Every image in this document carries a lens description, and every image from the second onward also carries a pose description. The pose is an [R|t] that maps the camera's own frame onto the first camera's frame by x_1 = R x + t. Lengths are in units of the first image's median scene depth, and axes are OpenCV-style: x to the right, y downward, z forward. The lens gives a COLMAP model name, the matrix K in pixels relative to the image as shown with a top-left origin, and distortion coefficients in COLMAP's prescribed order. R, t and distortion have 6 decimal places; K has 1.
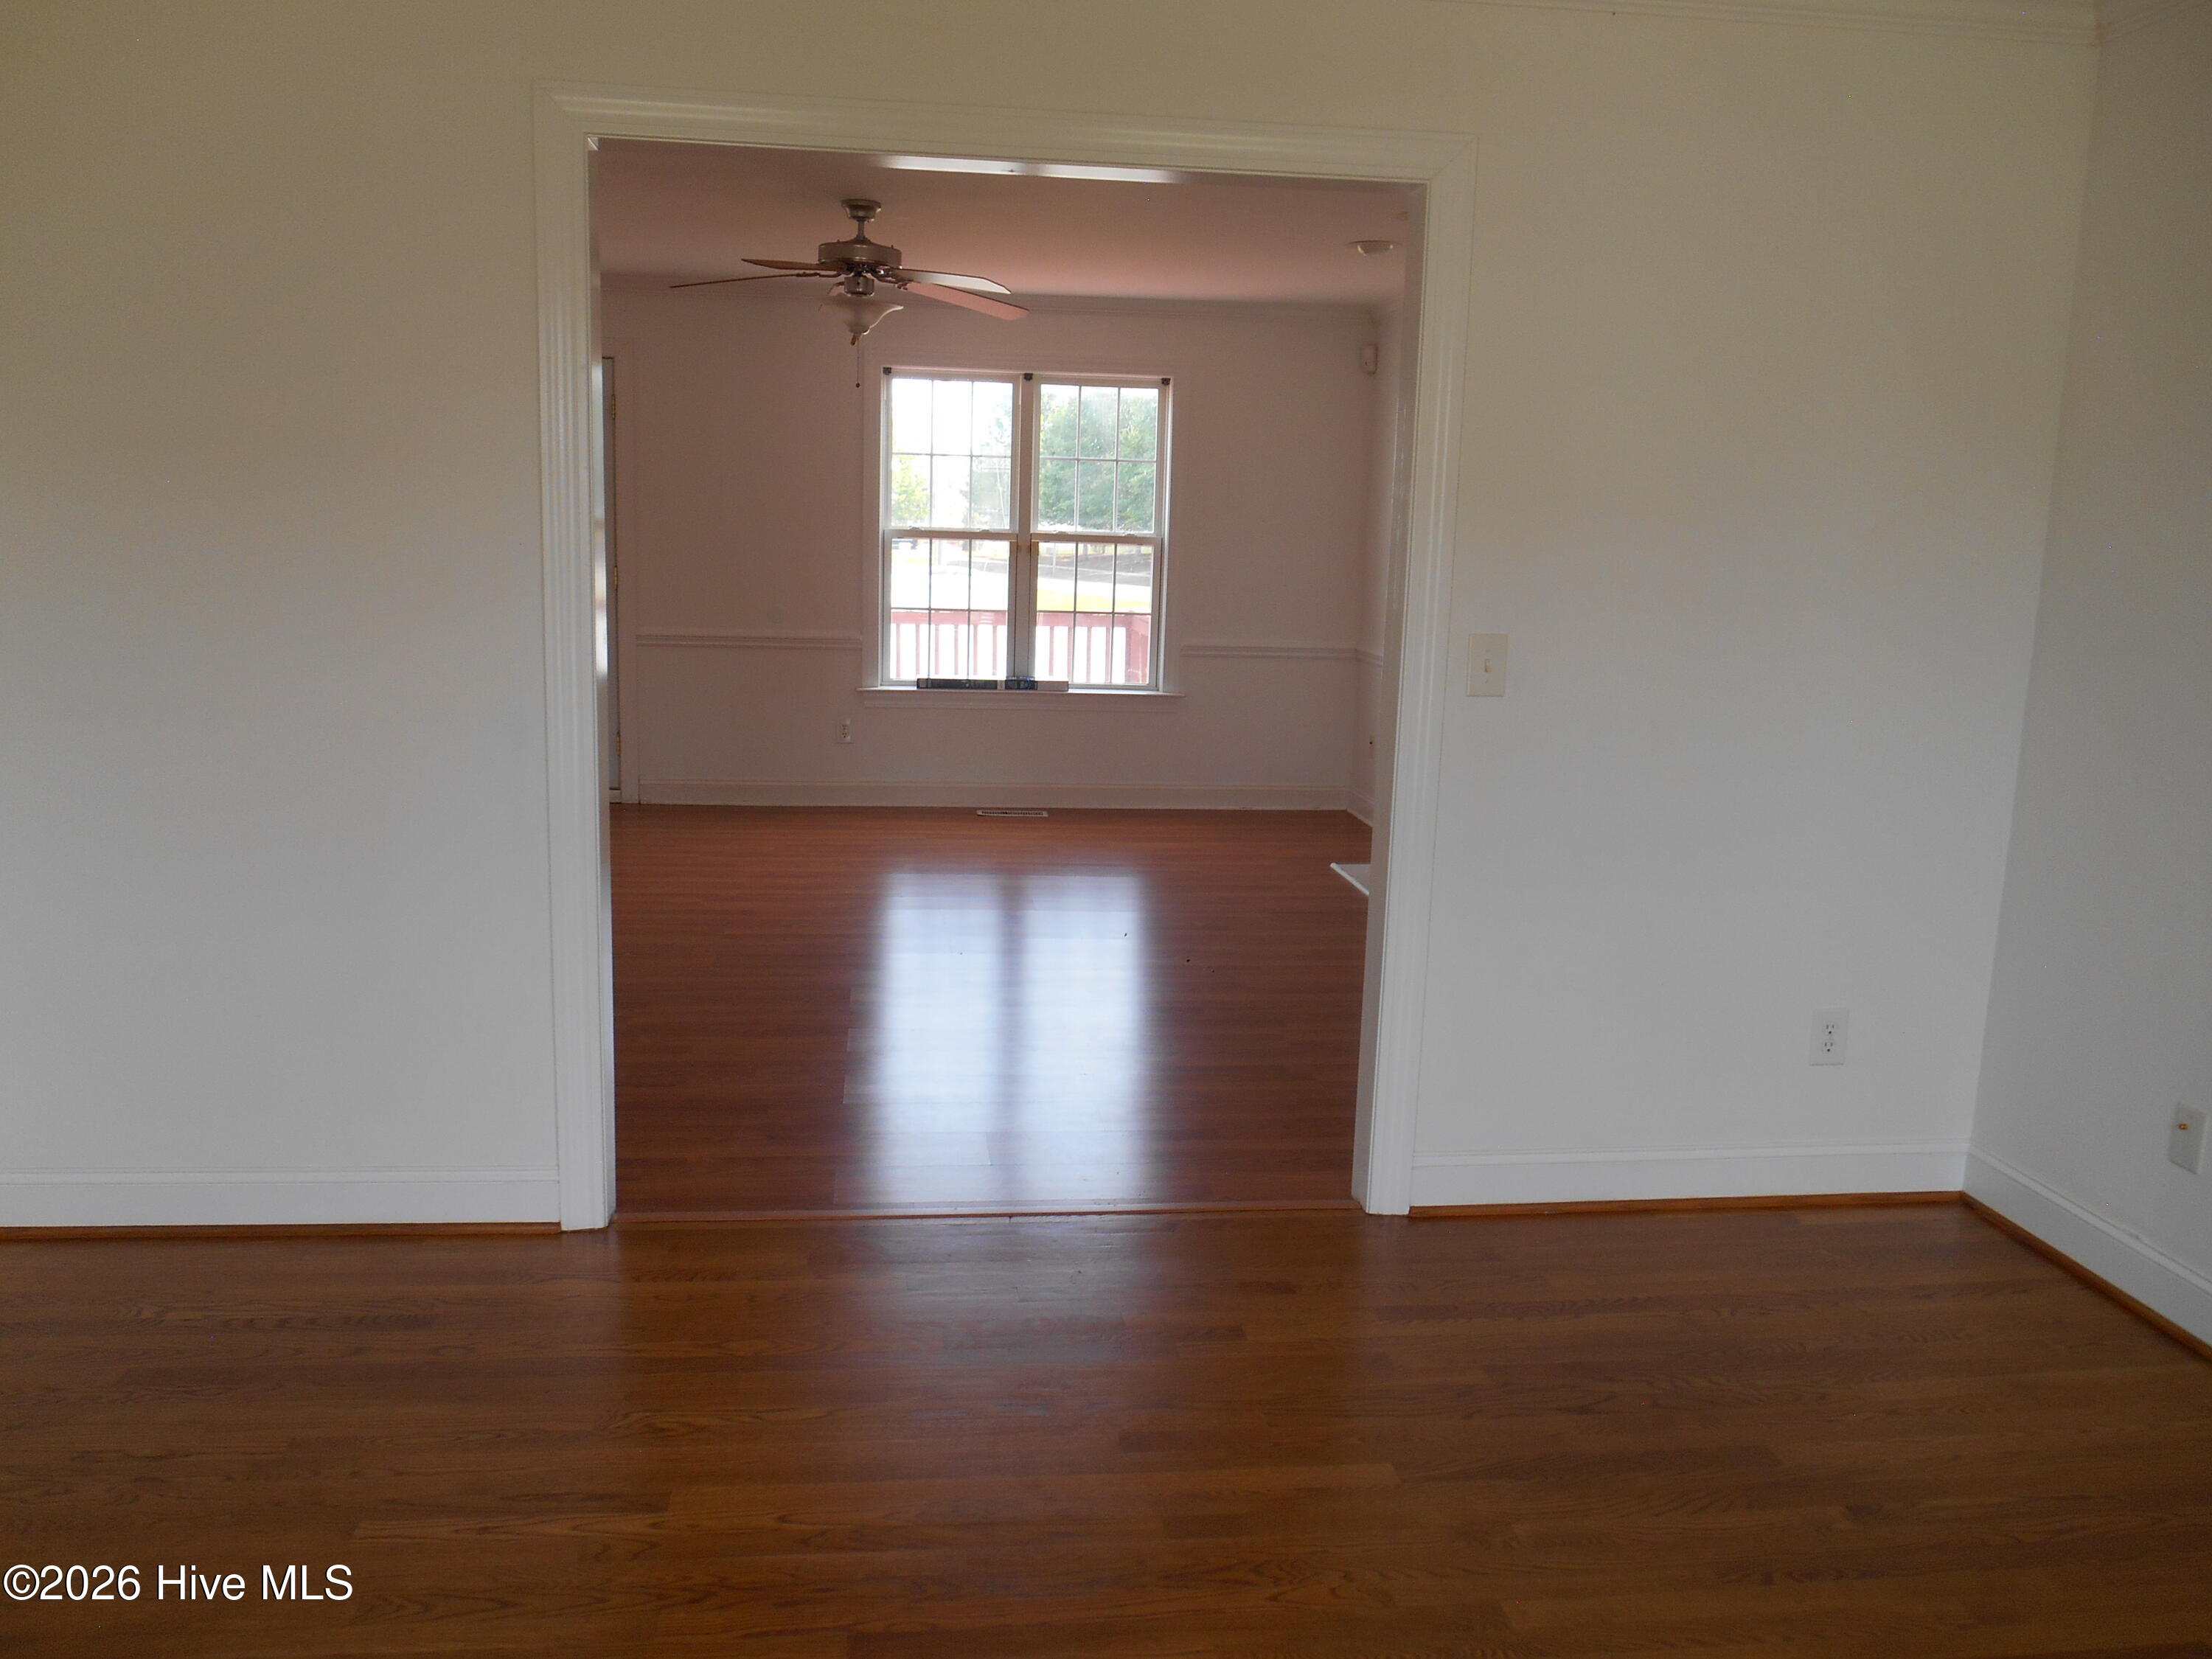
lens RADIAL K [[1680.0, 0, 1099.8], [0, 1680.0, 829.2], [0, 0, 1]] dist [-0.028542, -0.002690]
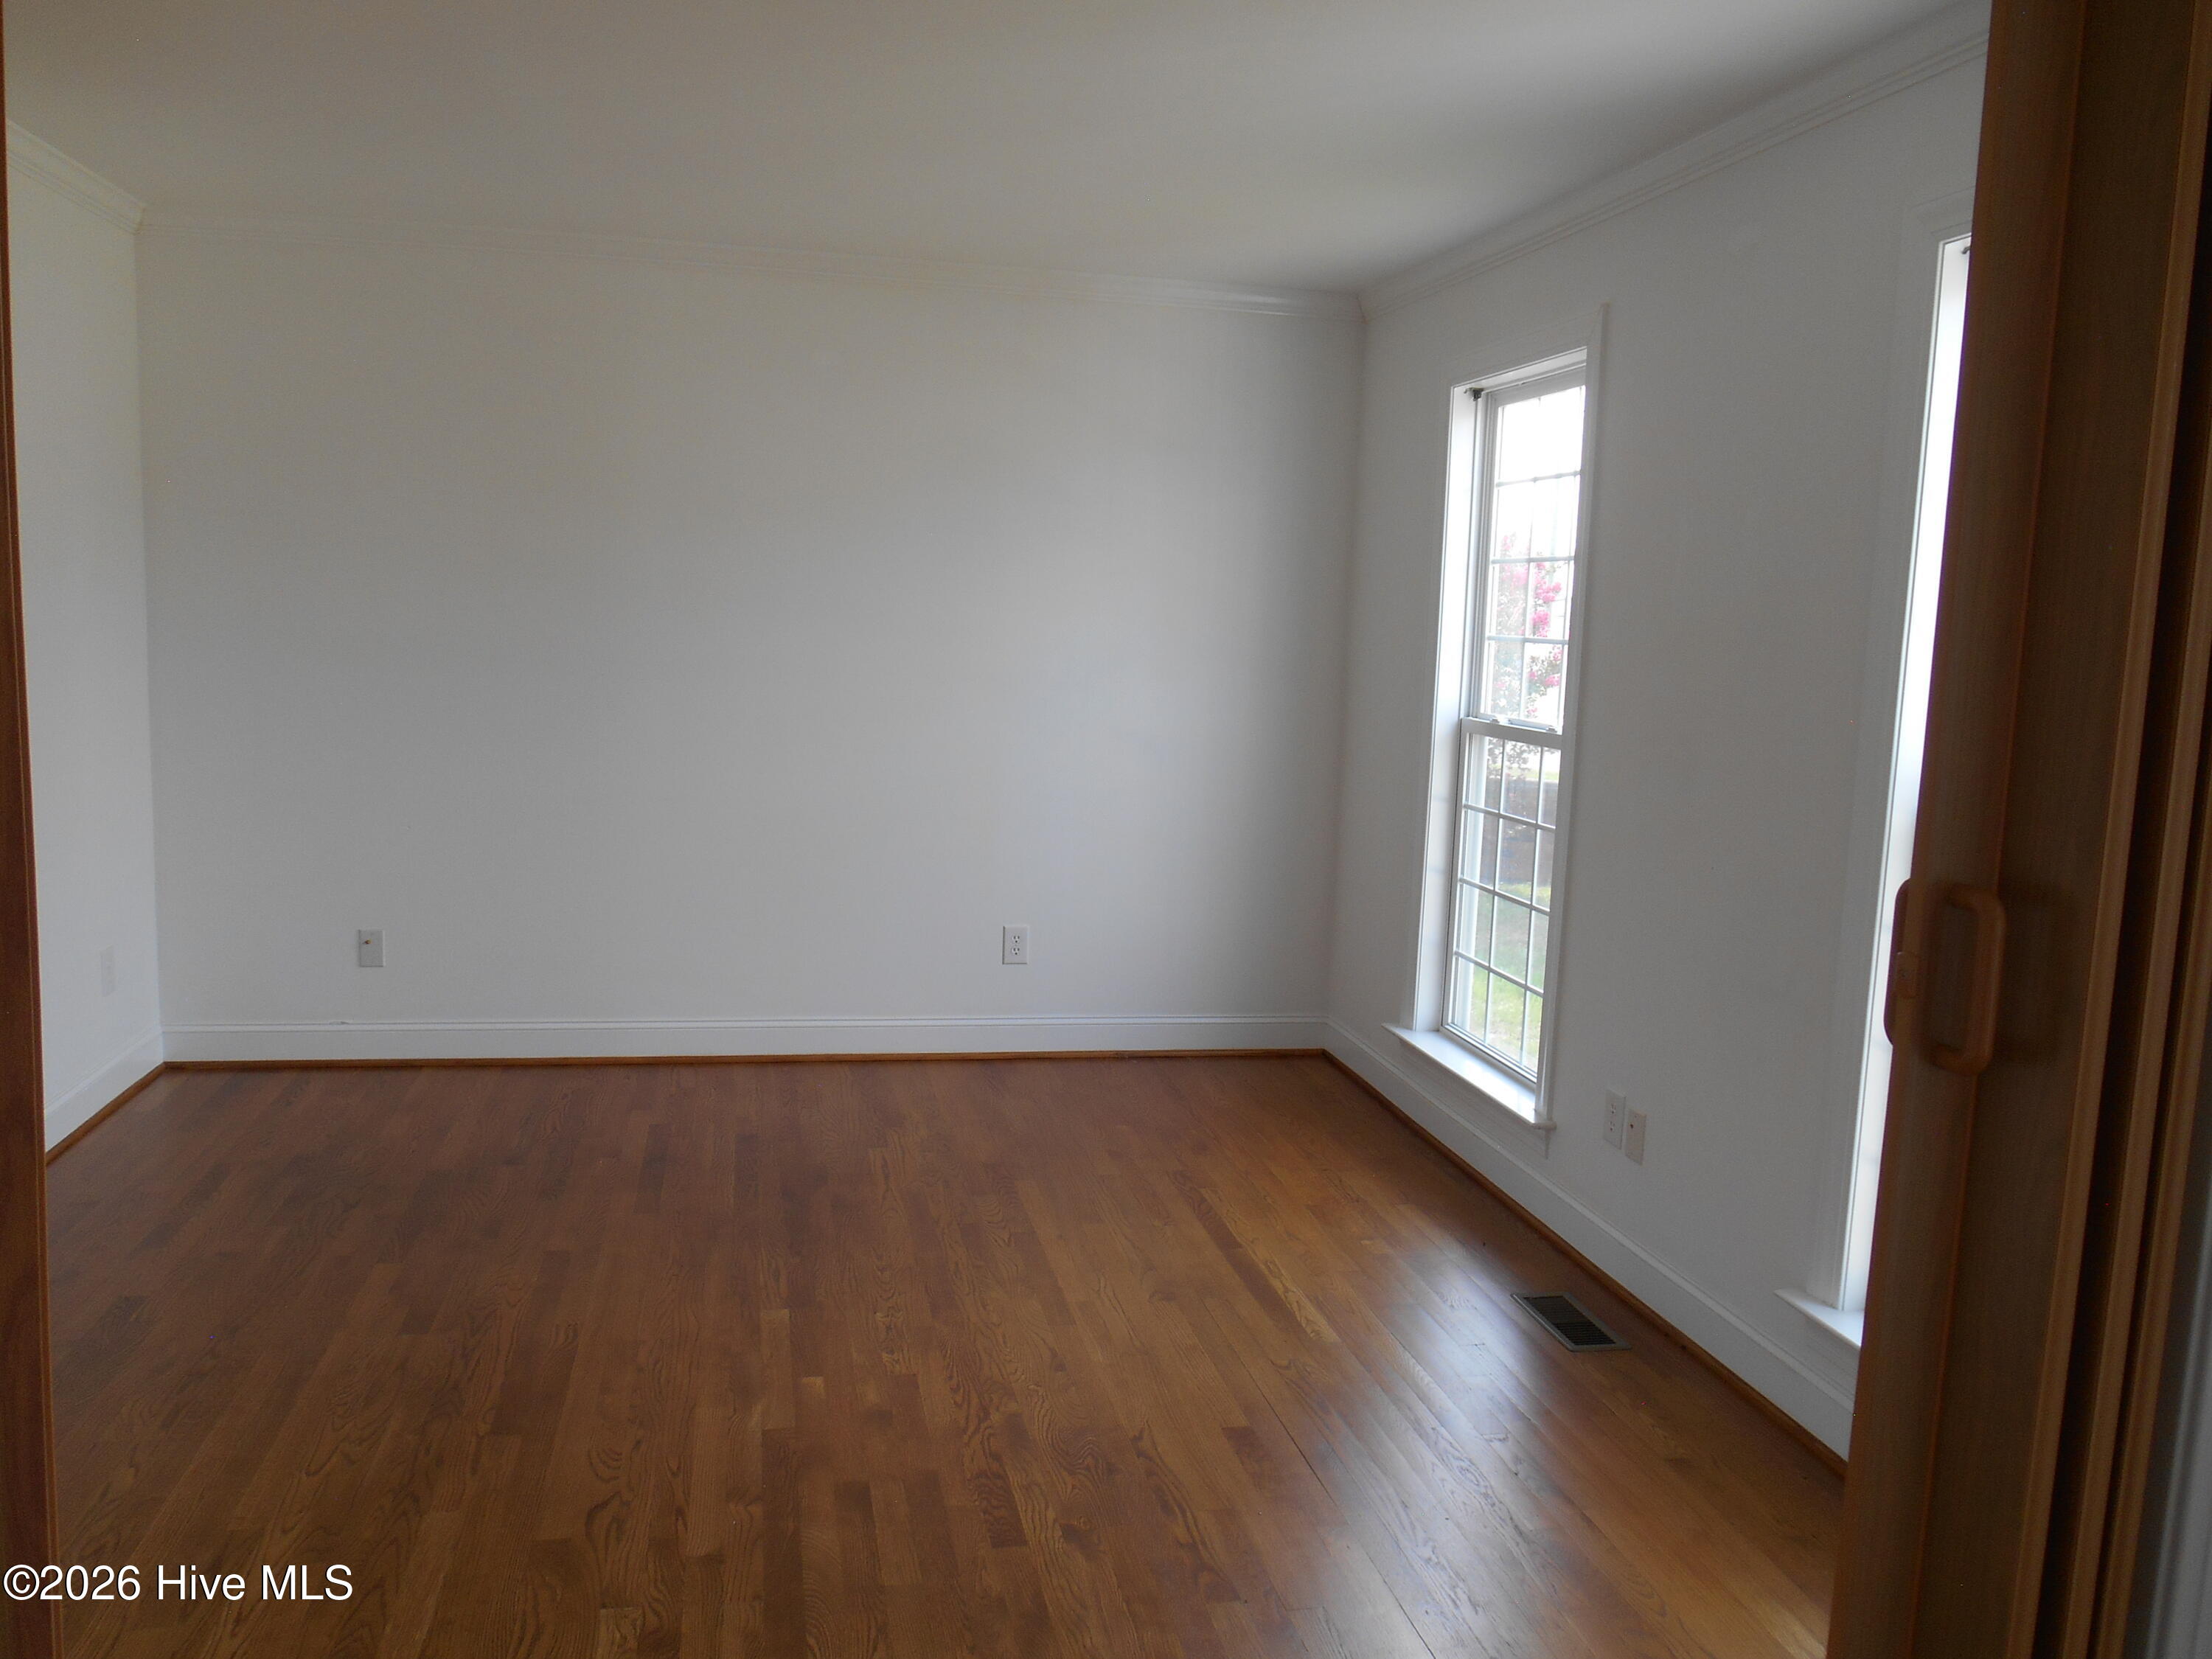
lens RADIAL K [[1680.0, 0, 1099.8], [0, 1680.0, 829.2], [0, 0, 1]] dist [-0.028542, -0.002690]
pose [[-0.076078, -0.158202, 0.984472, -0.996321], [0.135311, 0.976561, 0.167387, -0.106126], [-0.987878, 0.145945, -0.052889, 0.358033]]
